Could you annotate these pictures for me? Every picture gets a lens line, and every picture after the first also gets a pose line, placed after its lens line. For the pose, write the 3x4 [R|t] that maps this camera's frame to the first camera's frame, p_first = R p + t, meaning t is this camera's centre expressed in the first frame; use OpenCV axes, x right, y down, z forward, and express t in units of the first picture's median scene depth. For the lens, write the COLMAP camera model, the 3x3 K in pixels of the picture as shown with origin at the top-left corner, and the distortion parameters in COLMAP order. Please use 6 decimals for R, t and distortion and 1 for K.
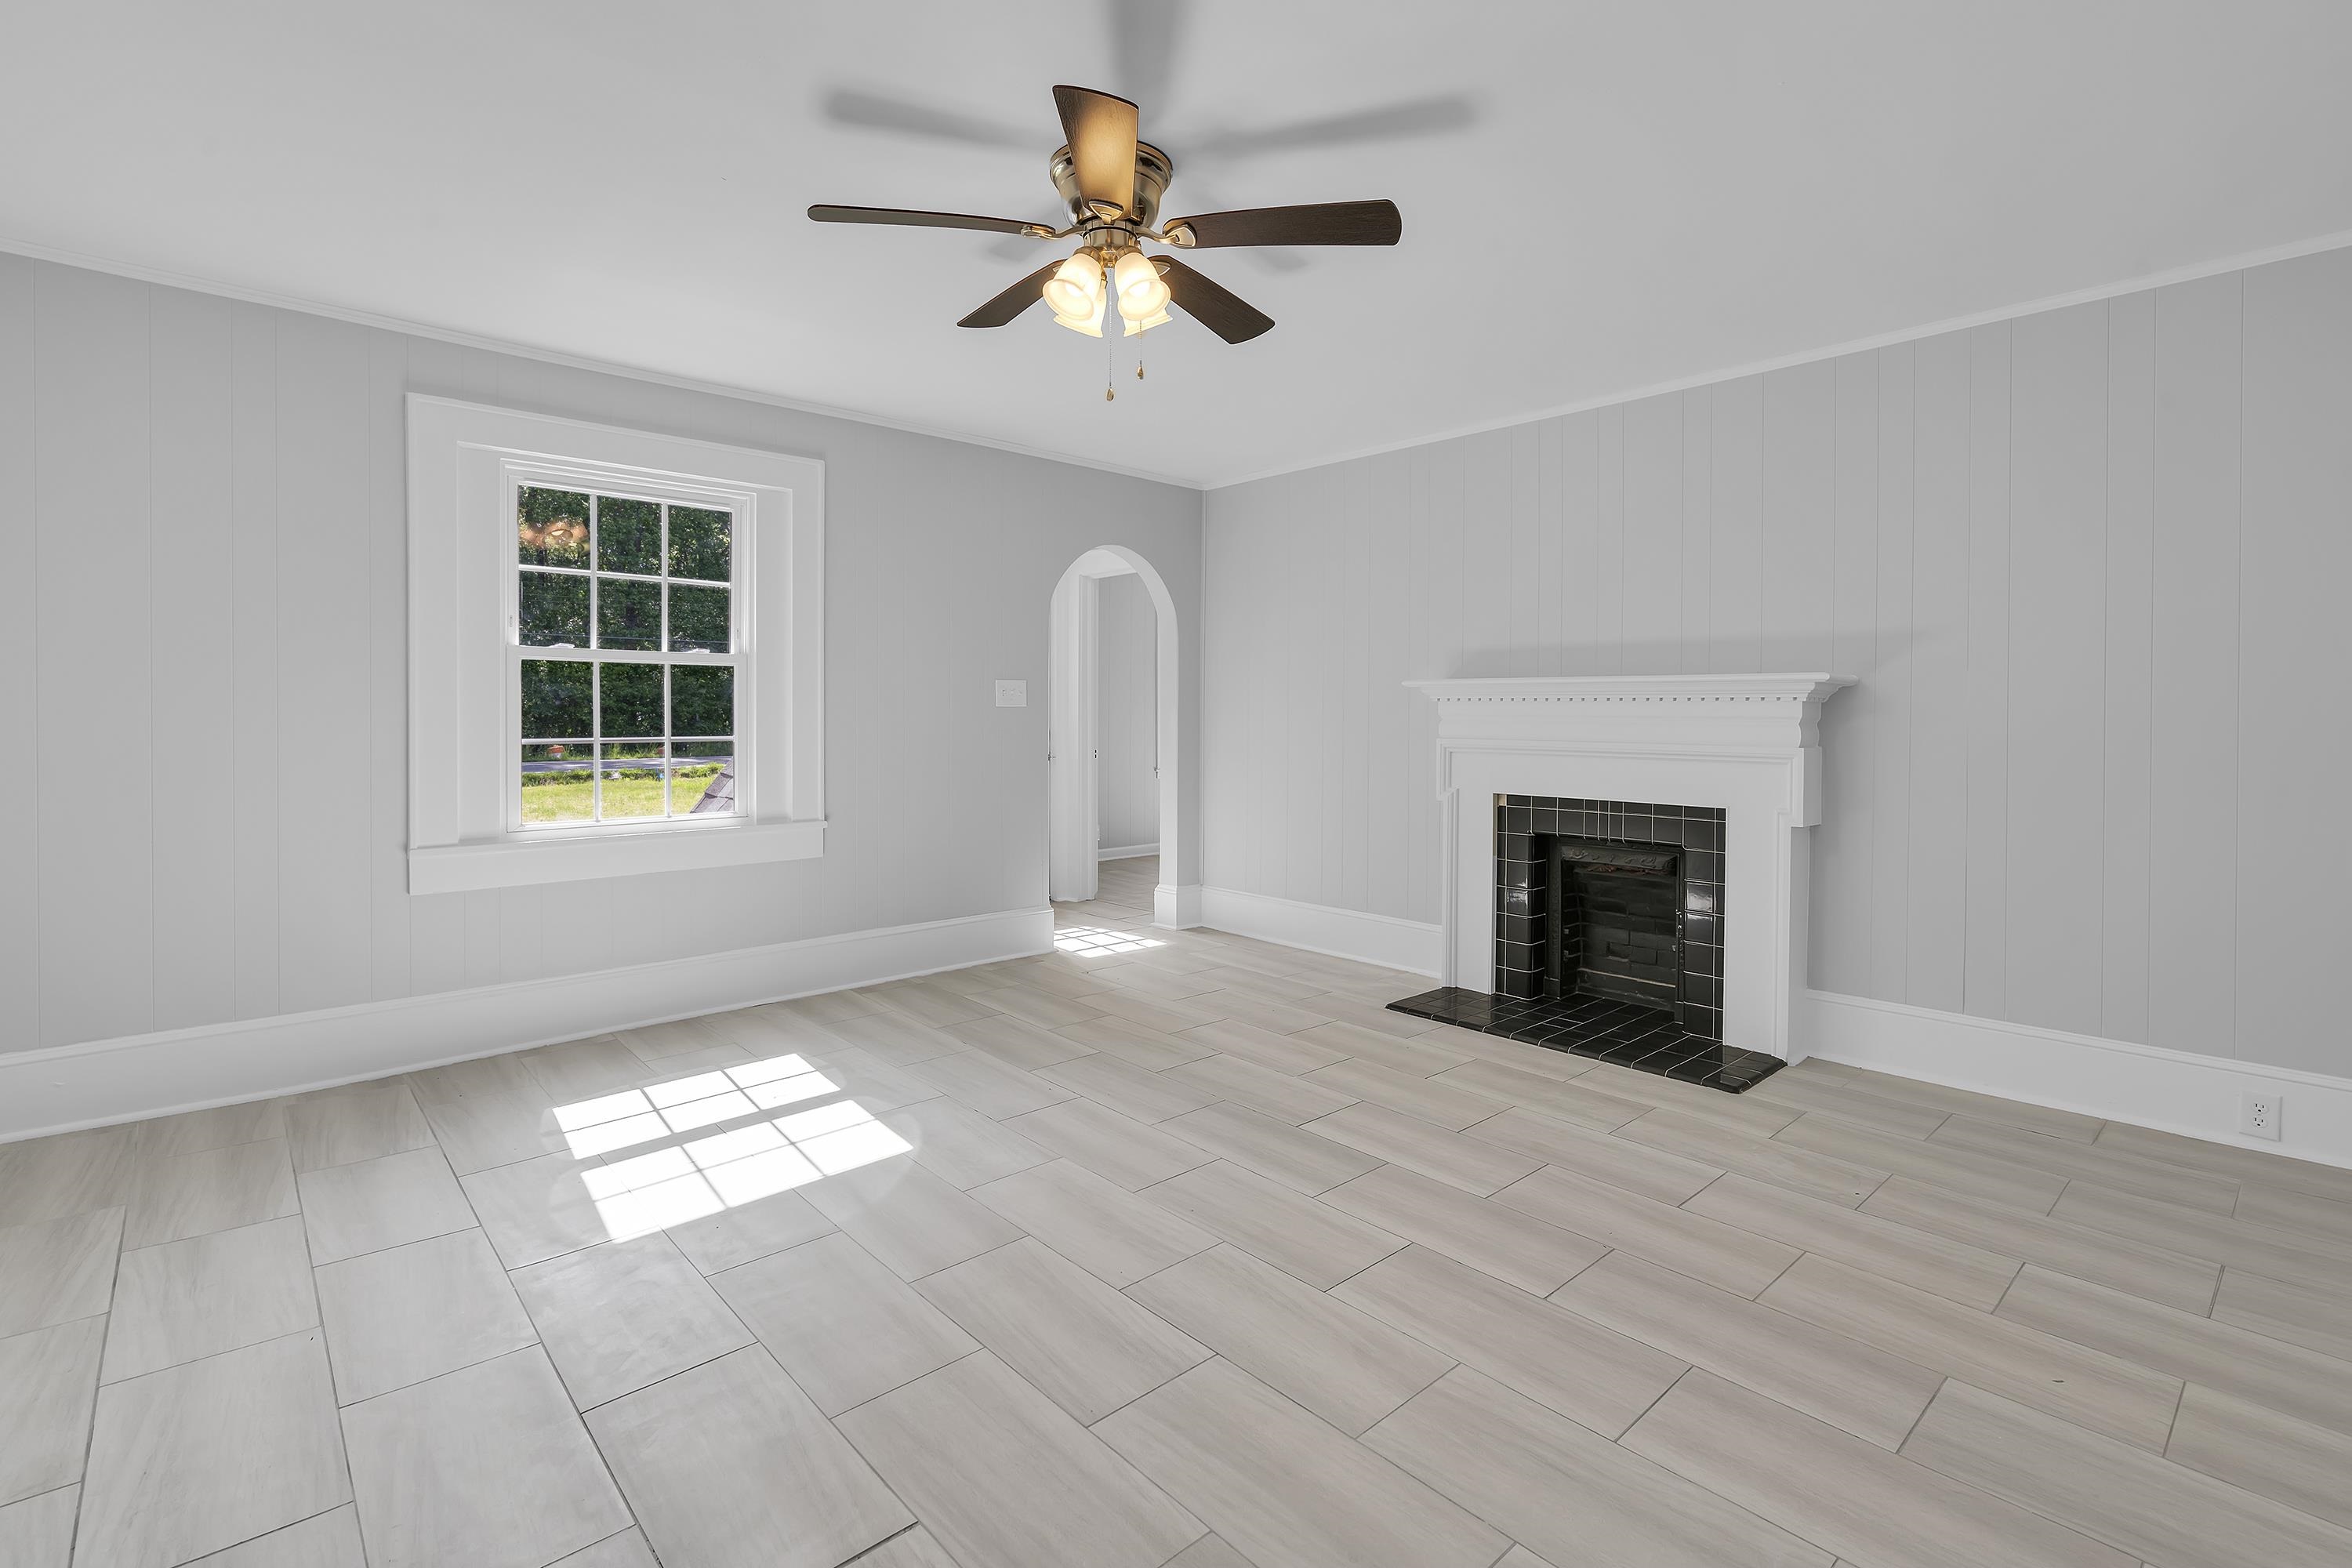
lens RADIAL K [[1055.0, 0, 1213.0], [0, 1055.0, 712.0], [0, 0, 1]] dist [-0.003361, 0.000269]
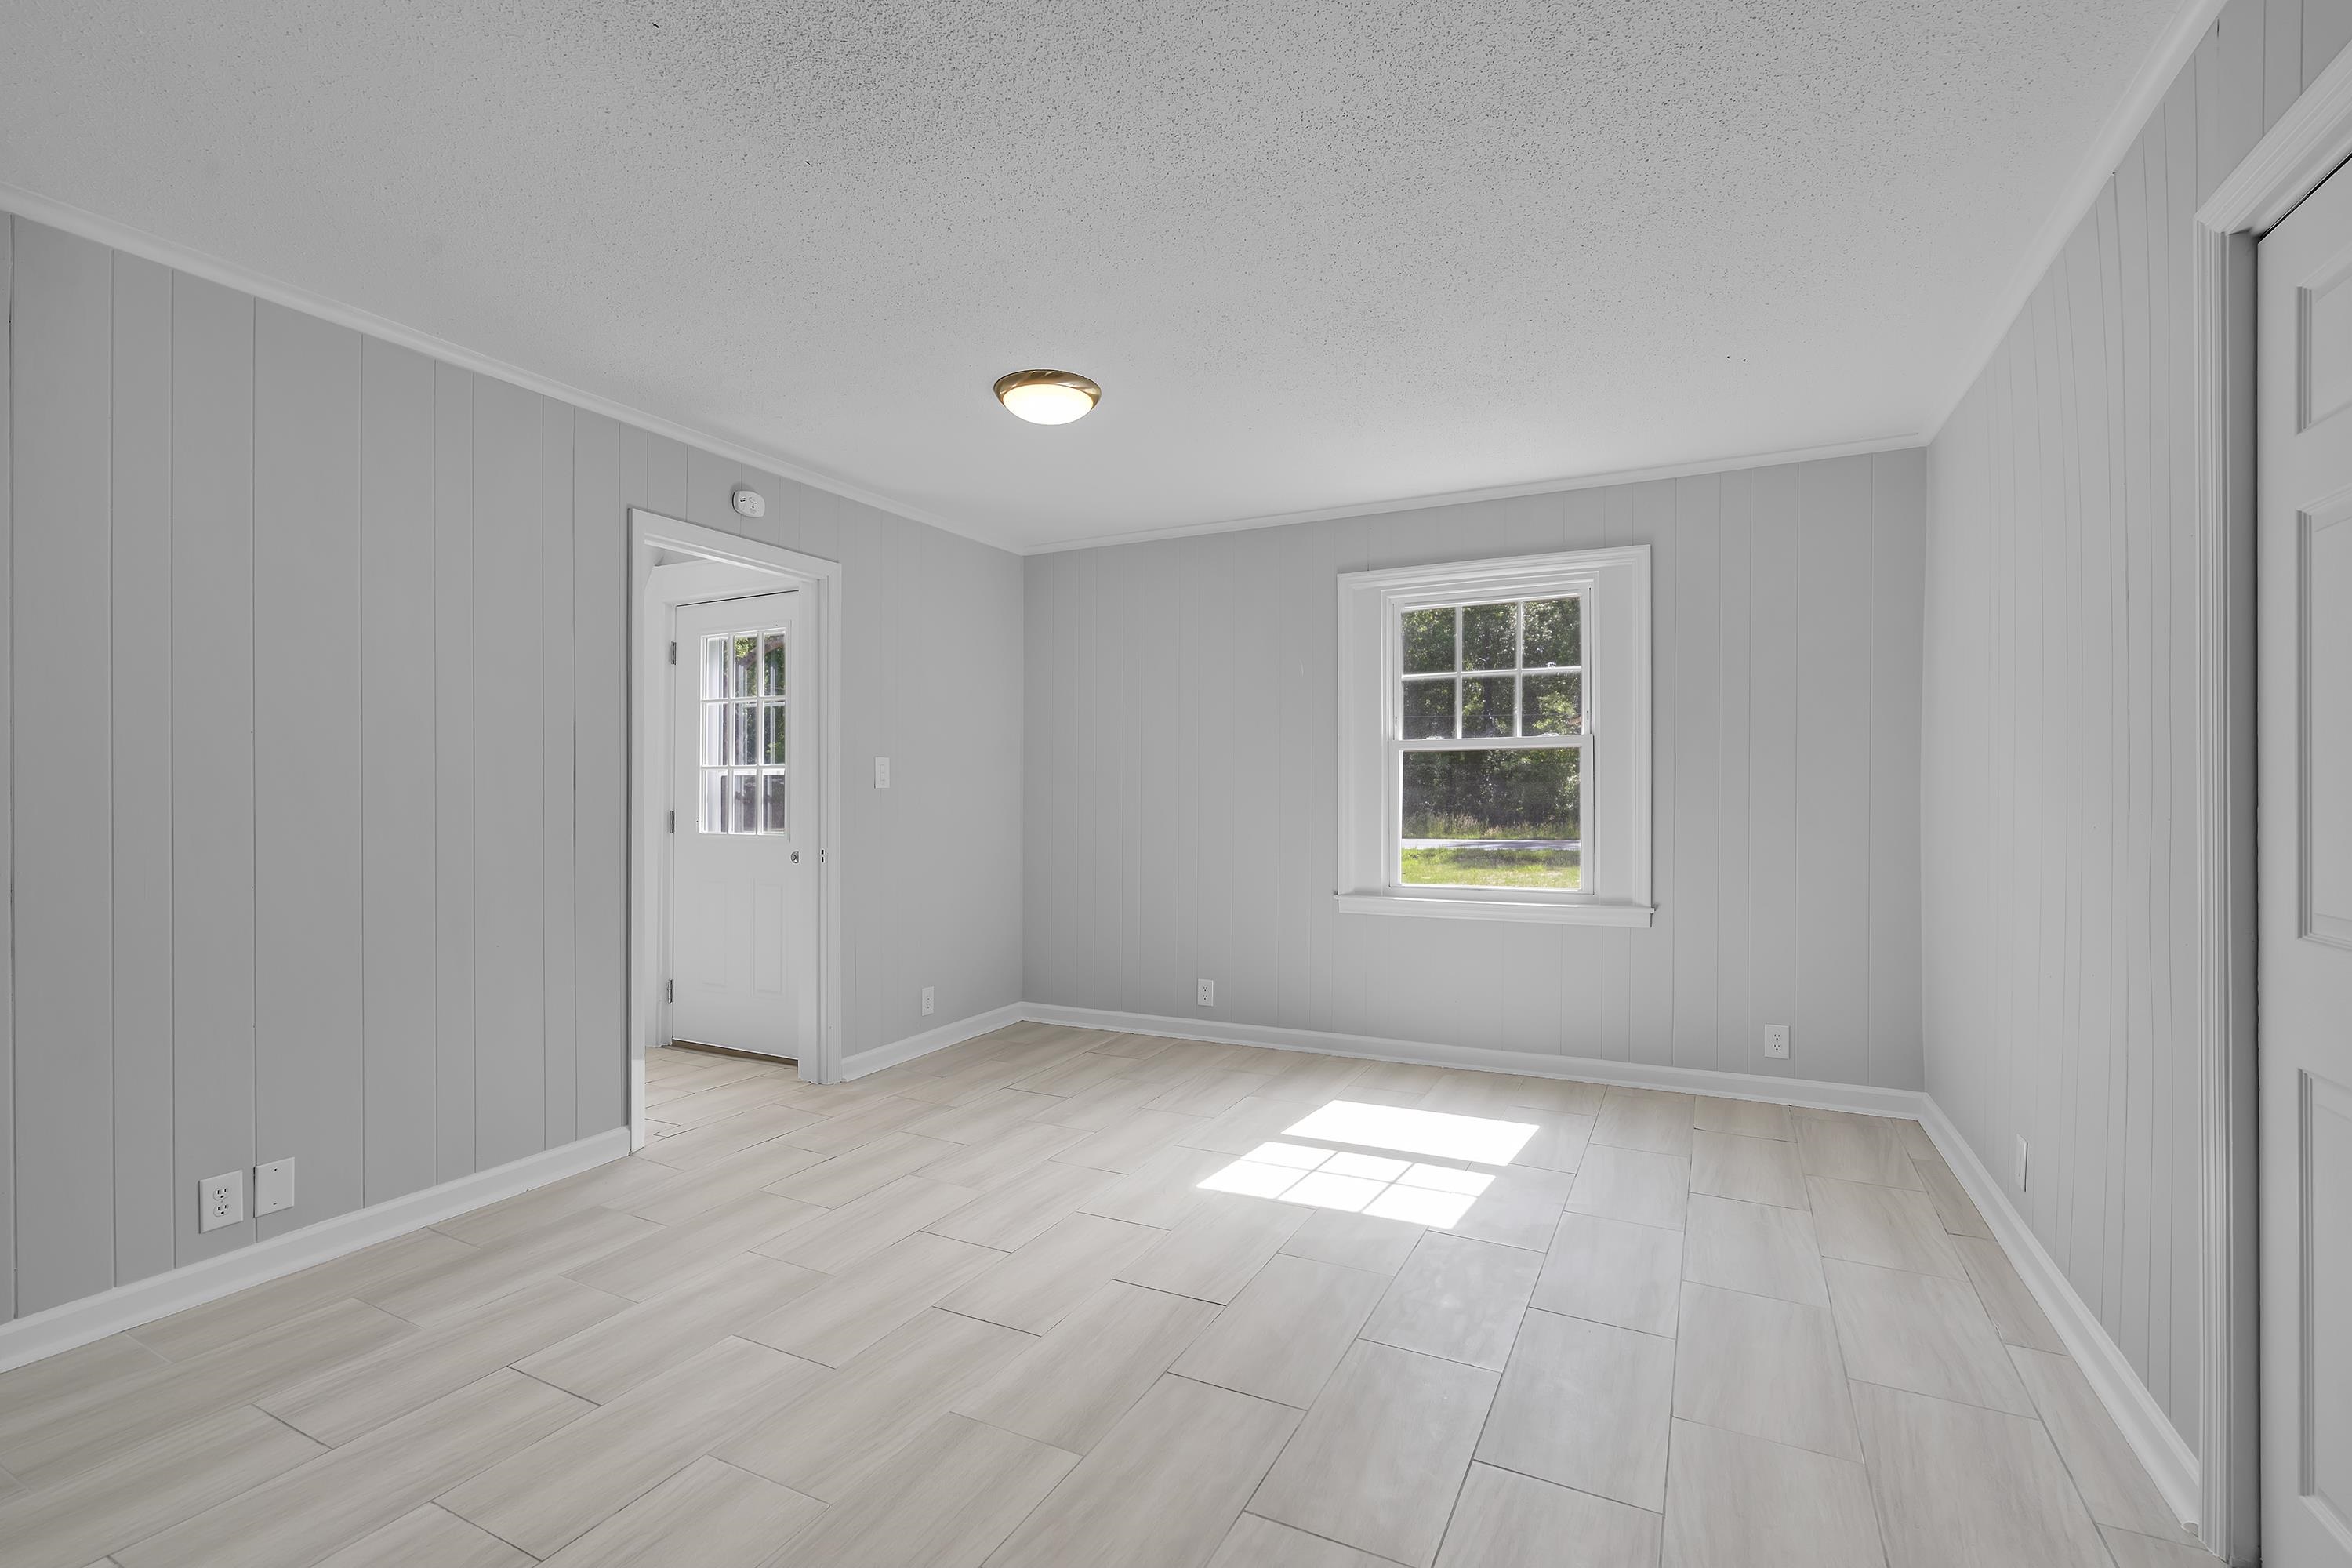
lens RADIAL K [[1055.0, 0, 1169.2], [0, 1055.0, 799.6], [0, 0, 1]] dist [-0.003361, 0.000269]
pose [[0.328478, 0.001297, -0.944511, 0.513590], [0.001475, 0.999997, 0.001886, 0.006398], [0.944510, -0.002013, 0.328475, 0.384030]]
